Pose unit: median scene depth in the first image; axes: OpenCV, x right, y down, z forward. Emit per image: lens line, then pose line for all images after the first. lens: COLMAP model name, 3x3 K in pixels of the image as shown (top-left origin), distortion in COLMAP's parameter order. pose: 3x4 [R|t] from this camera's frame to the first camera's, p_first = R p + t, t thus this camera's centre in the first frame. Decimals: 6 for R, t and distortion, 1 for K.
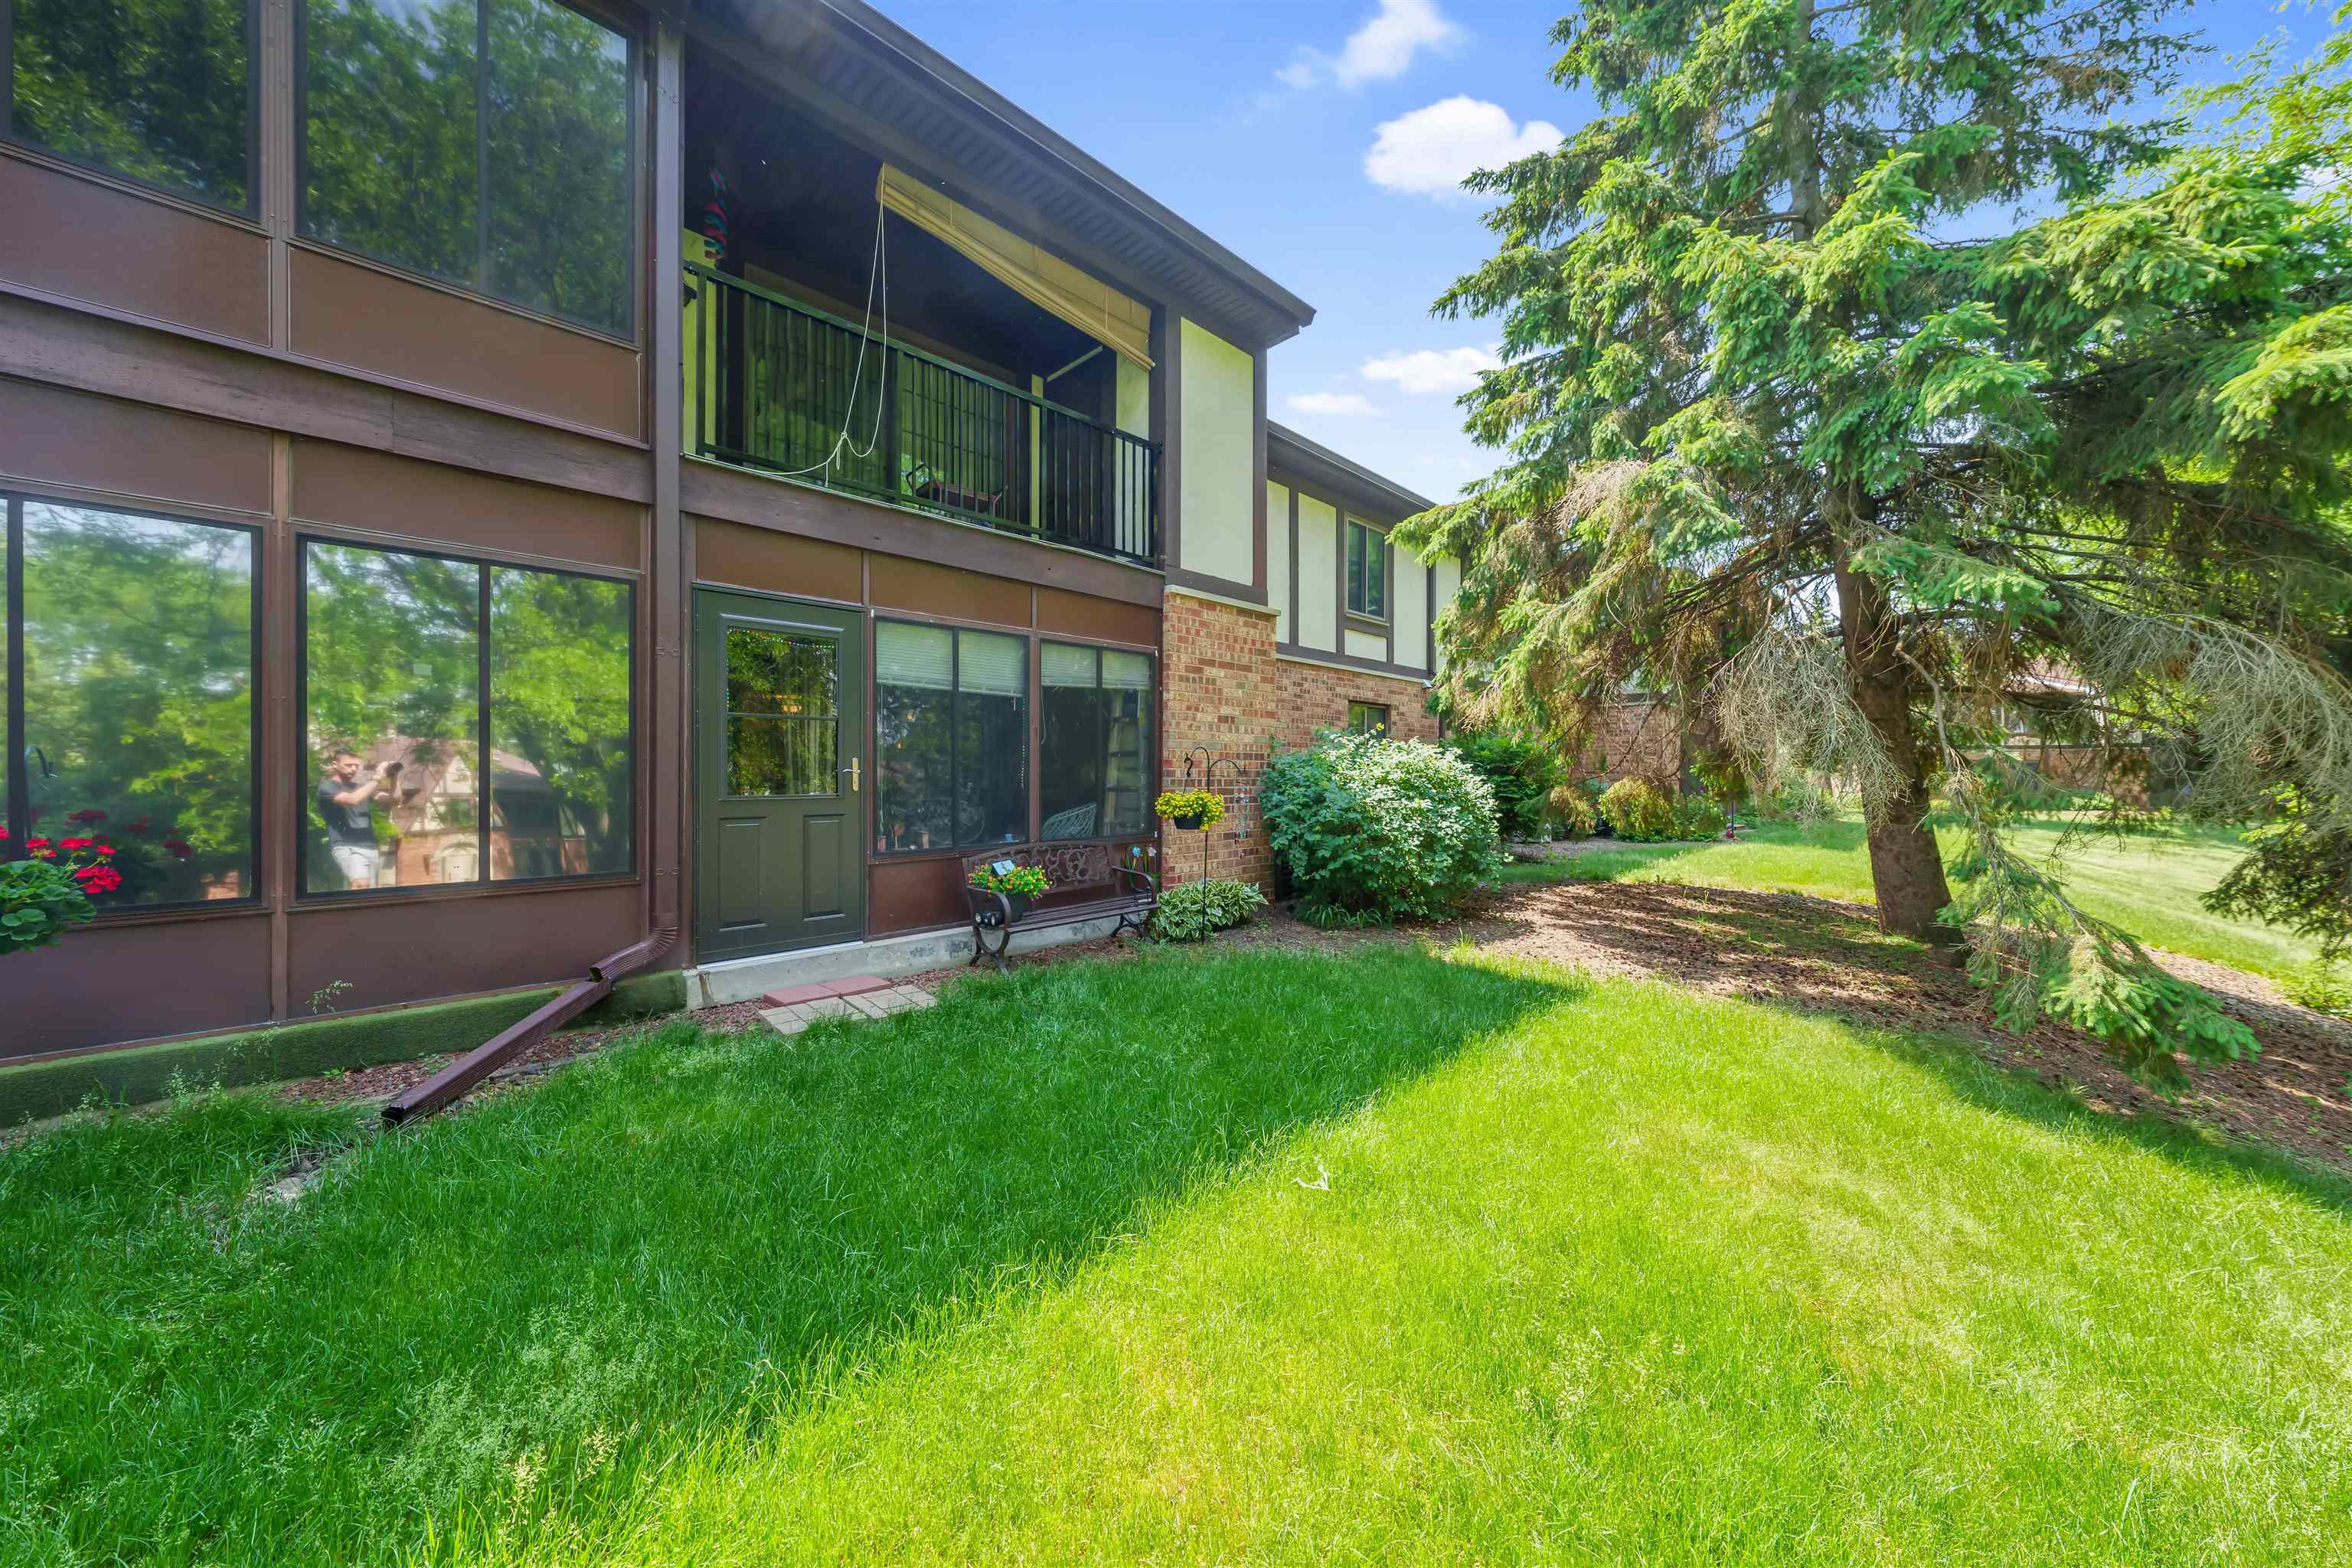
lens RADIAL K [[805.1, 0, 1163.7], [0, 805.1, 777.8], [0, 0, 1]] dist [-0.003508, 0.000356]
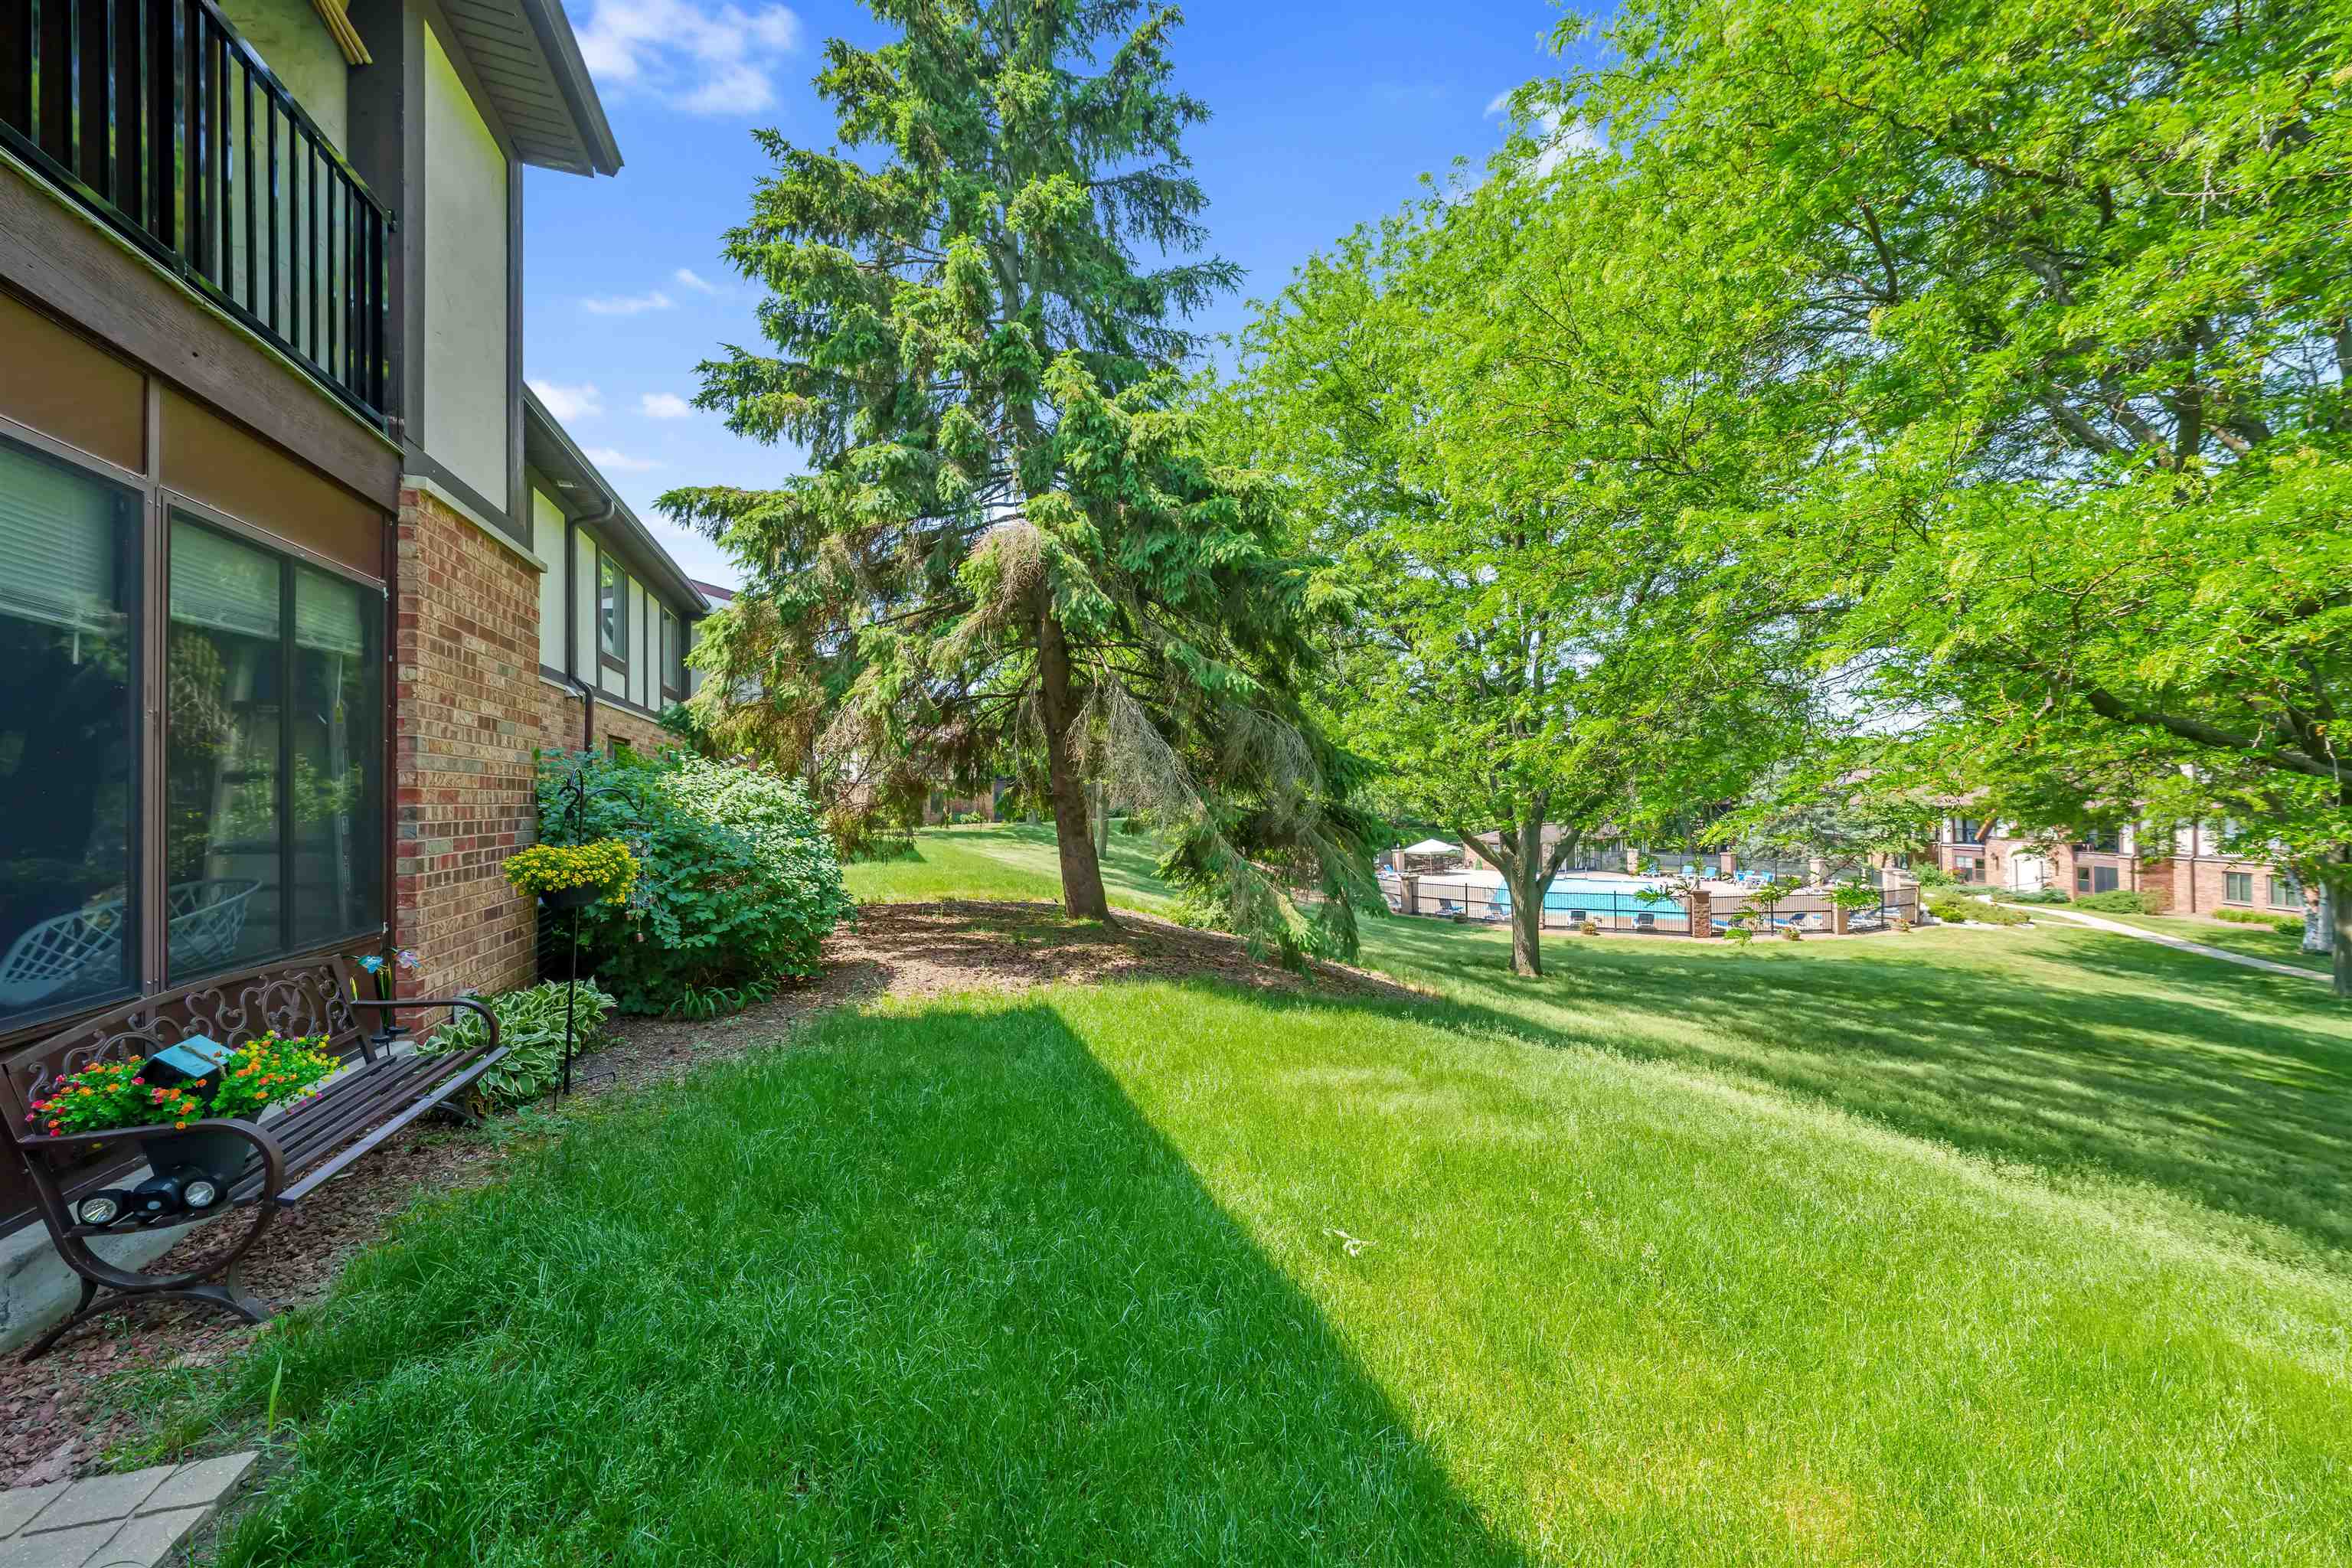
lens RADIAL K [[805.1, 0, 1161.7], [0, 805.1, 790.1], [0, 0, 1]] dist [-0.003508, 0.000356]
pose [[0.409038, 0.001739, 0.912515, -0.287114], [0.014417, 0.999861, -0.008368, -0.009574], [-0.912403, 0.016578, 0.408957, 0.301529]]
